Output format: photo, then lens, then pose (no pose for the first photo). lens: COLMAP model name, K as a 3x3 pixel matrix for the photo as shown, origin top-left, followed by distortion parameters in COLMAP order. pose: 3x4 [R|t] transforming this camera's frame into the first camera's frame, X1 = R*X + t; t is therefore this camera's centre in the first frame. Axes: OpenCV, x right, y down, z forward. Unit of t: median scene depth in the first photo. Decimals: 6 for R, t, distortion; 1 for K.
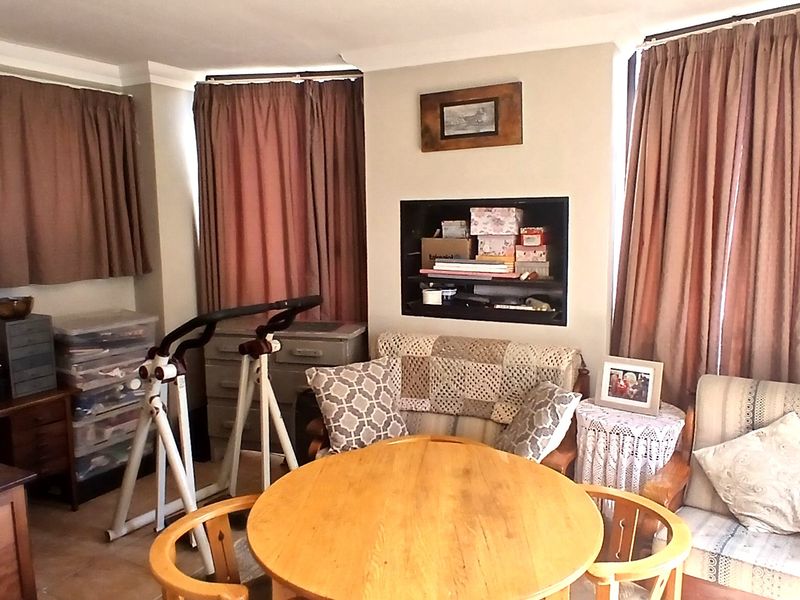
lens RADIAL K [[642.2, 0, 402.7], [0, 642.2, 299.5], [0, 0, 1]] dist [-0.015949, 0.007349]
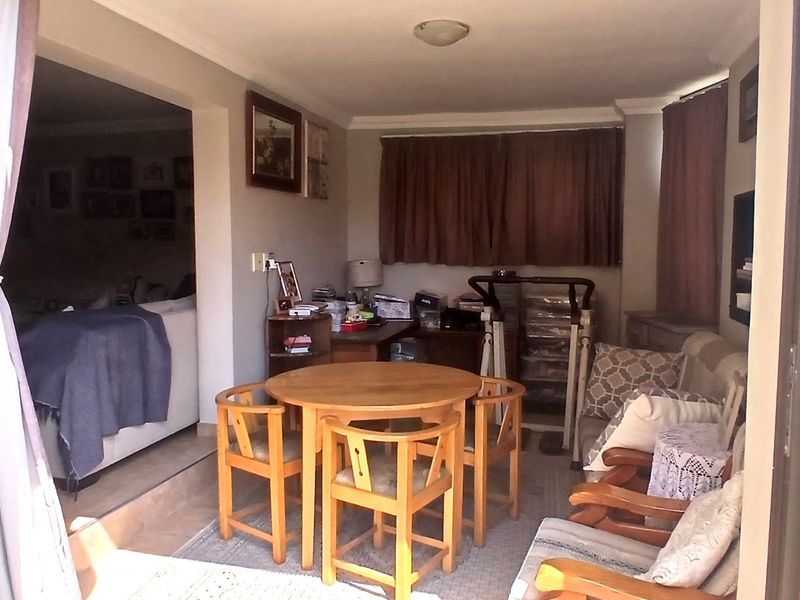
lens RADIAL K [[642.2, 0, 407.0], [0, 642.2, 294.8], [0, 0, 1]] dist [-0.015949, 0.007349]
pose [[0.258795, 0.090623, -0.961672, 0.887540], [-0.131396, 0.989638, 0.057898, -0.001321], [0.956954, 0.111376, 0.268021, 0.336329]]
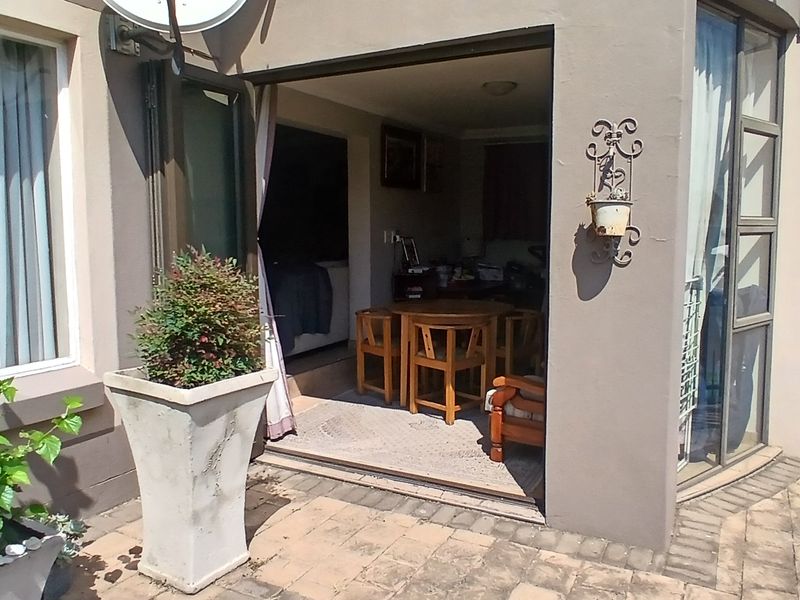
lens RADIAL K [[642.2, 0, 401.8], [0, 642.2, 302.0], [0, 0, 1]] dist [-0.015949, 0.007349]
pose [[0.010043, 0.128868, -0.991611, 1.494988], [-0.128230, 0.983639, 0.126533, -0.009350], [0.991694, 0.125884, 0.026403, 0.399504]]
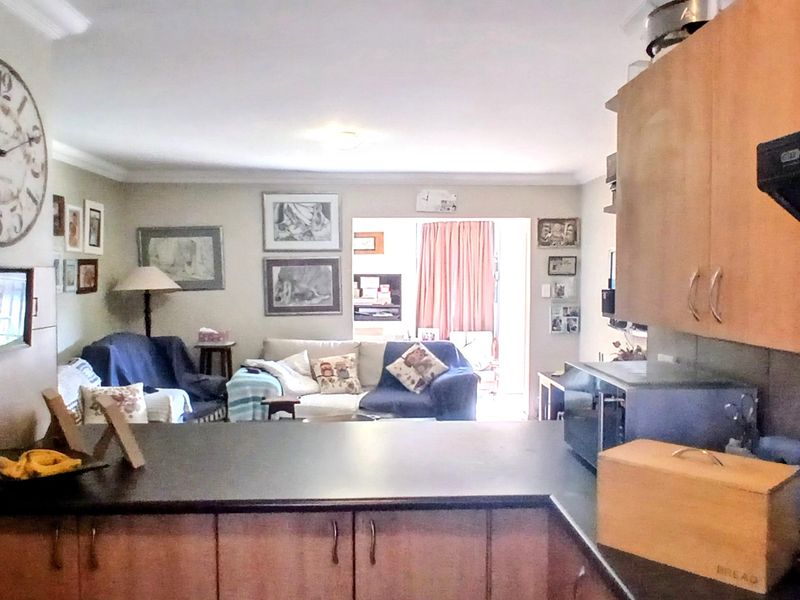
lens RADIAL K [[642.2, 0, 398.9], [0, 642.2, 300.9], [0, 0, 1]] dist [-0.015949, 0.007349]
pose [[0.846216, -0.015111, 0.532625, -1.137378], [0.063239, 0.995381, -0.072232, 0.144881], [-0.529073, 0.094807, 0.843263, -1.221791]]
